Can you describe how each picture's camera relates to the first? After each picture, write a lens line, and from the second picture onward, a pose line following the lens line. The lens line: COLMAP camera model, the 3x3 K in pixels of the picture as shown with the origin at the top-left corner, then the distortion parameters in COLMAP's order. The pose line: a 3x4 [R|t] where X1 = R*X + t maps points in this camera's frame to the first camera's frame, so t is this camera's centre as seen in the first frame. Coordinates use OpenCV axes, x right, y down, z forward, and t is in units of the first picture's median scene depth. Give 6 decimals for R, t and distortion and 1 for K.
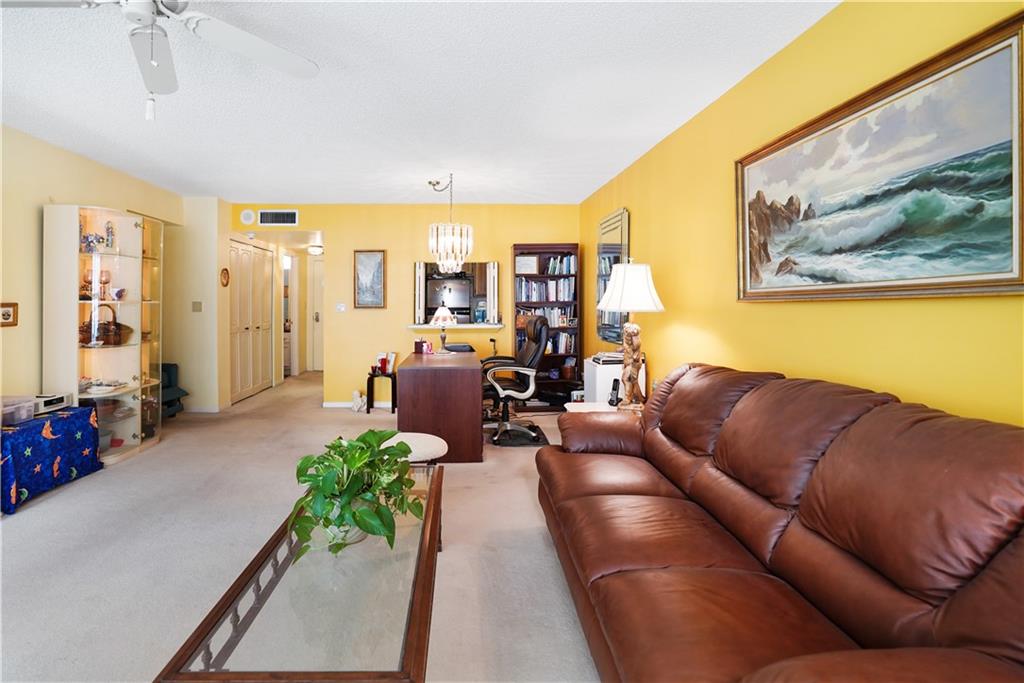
lens RADIAL K [[510.1, 0, 468.3], [0, 510.1, 316.6], [0, 0, 1]] dist [-0.052068, 0.020307]
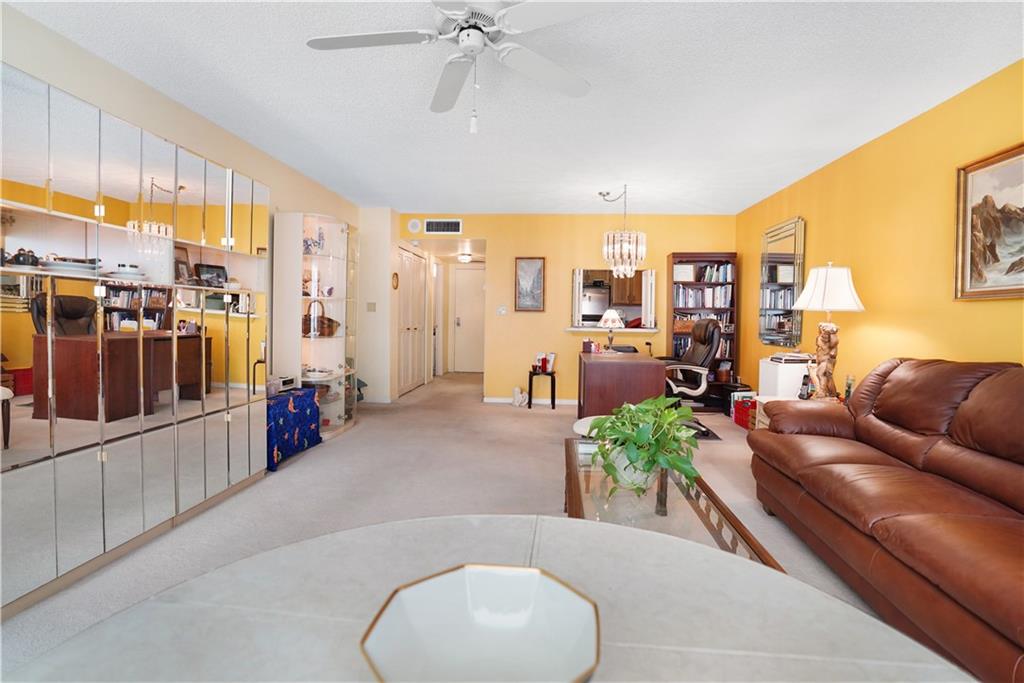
lens RADIAL K [[503.1, 0, 508.9], [0, 503.1, 338.6], [0, 0, 1]] dist [-0.050156, 0.023864]
pose [[0.994172, 0.025440, -0.104757, -0.307996], [-0.023739, 0.999566, 0.017452, 0.057963], [0.105156, -0.014863, 0.994345, -0.145638]]
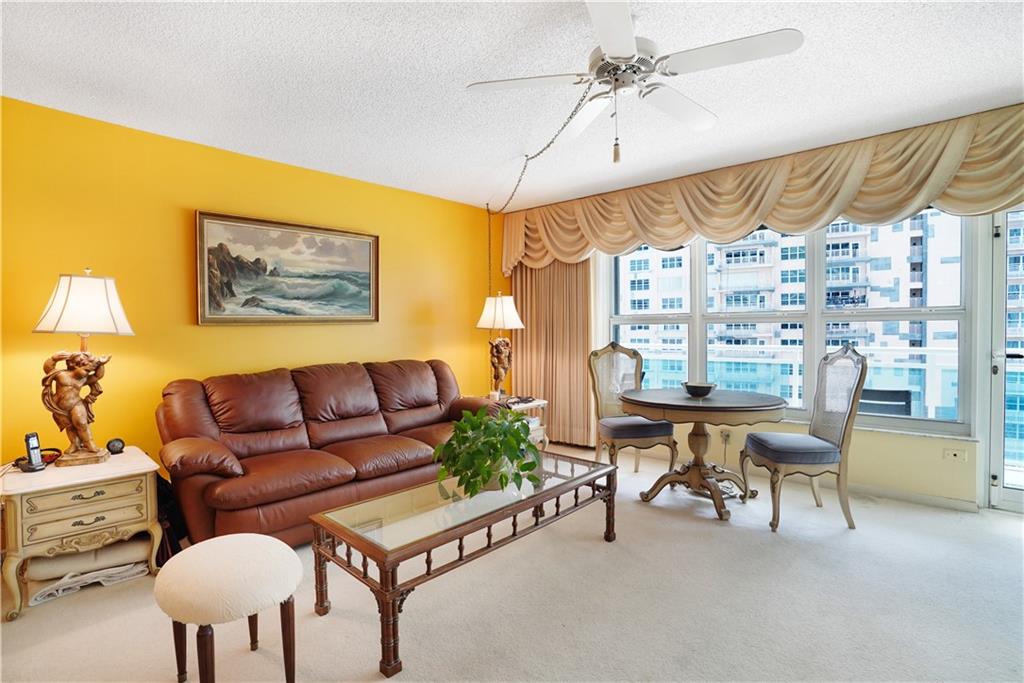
lens RADIAL K [[493.7, 0, 542.7], [0, 493.7, 330.7], [0, 0, 1]] dist [-0.049103, 0.015618]
pose [[-0.758043, 0.005630, 0.652181, -0.915350], [0.027472, 0.999351, 0.023305, -0.020270], [-0.651626, 0.035583, -0.757705, 1.405023]]
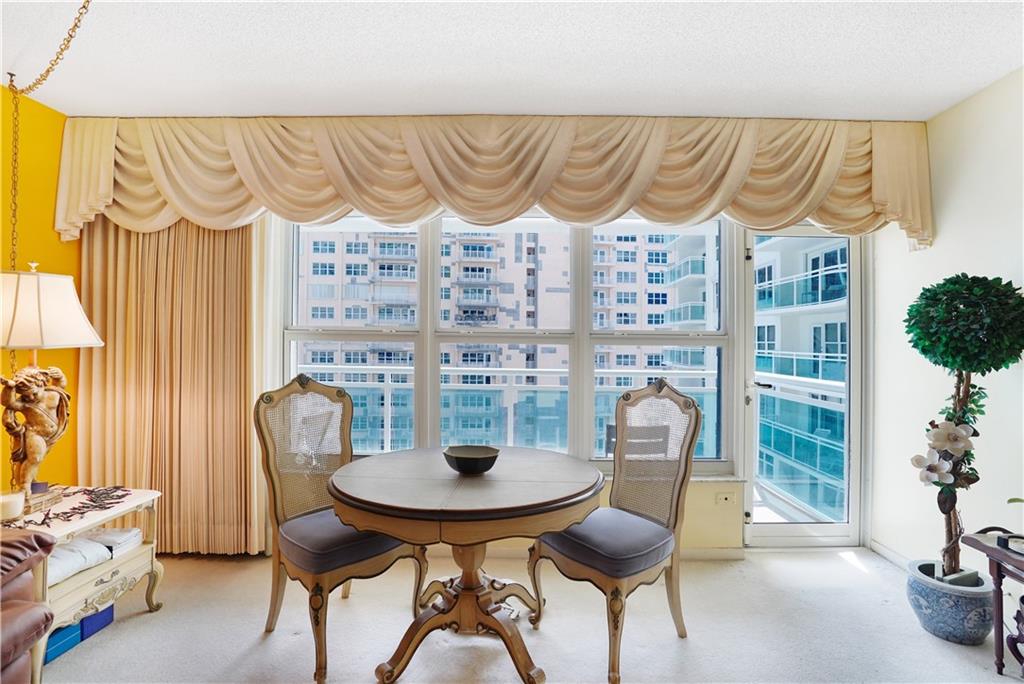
lens RADIAL K [[484.2, 0, 510.5], [0, 484.2, 342.5], [0, 0, 1]] dist [-0.063291, 0.022547]
pose [[-0.997972, -0.012358, 0.062438, -0.442434], [-0.010443, 0.999468, 0.030897, -0.027839], [-0.062786, 0.030183, -0.997570, 0.844215]]
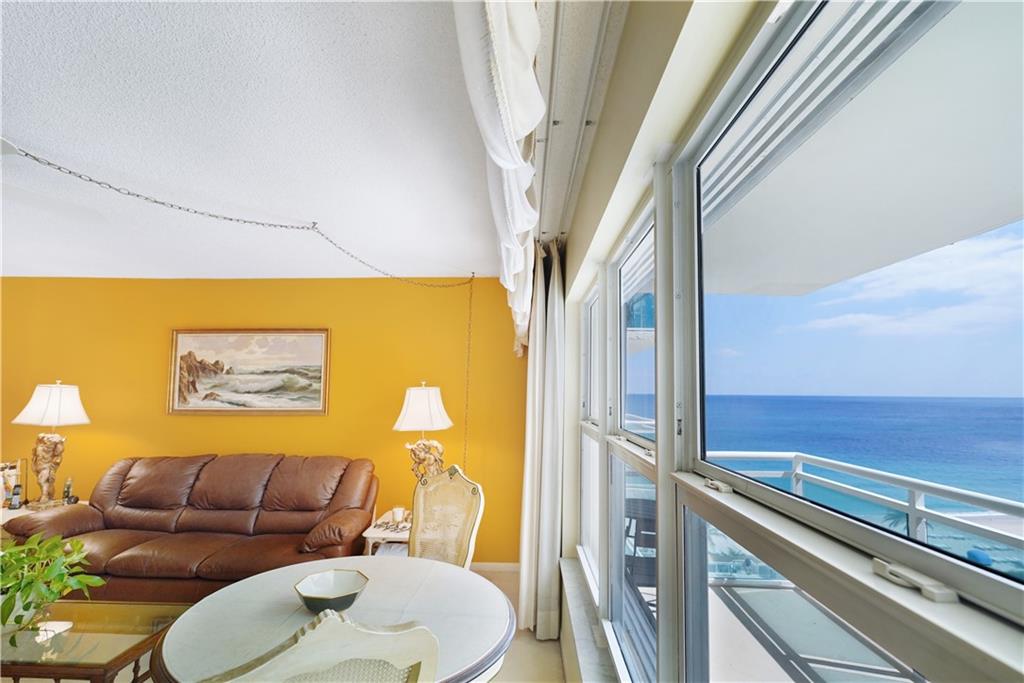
lens RADIAL K [[499.4, 0, 546.7], [0, 499.4, 334.8], [0, 0, 1]] dist [-0.001766, -0.002231]
pose [[0.018170, 0.106771, 0.994118, -1.114950], [0.012223, 0.994184, -0.107001, -0.103316], [-0.999760, 0.014095, 0.016759, -0.270288]]
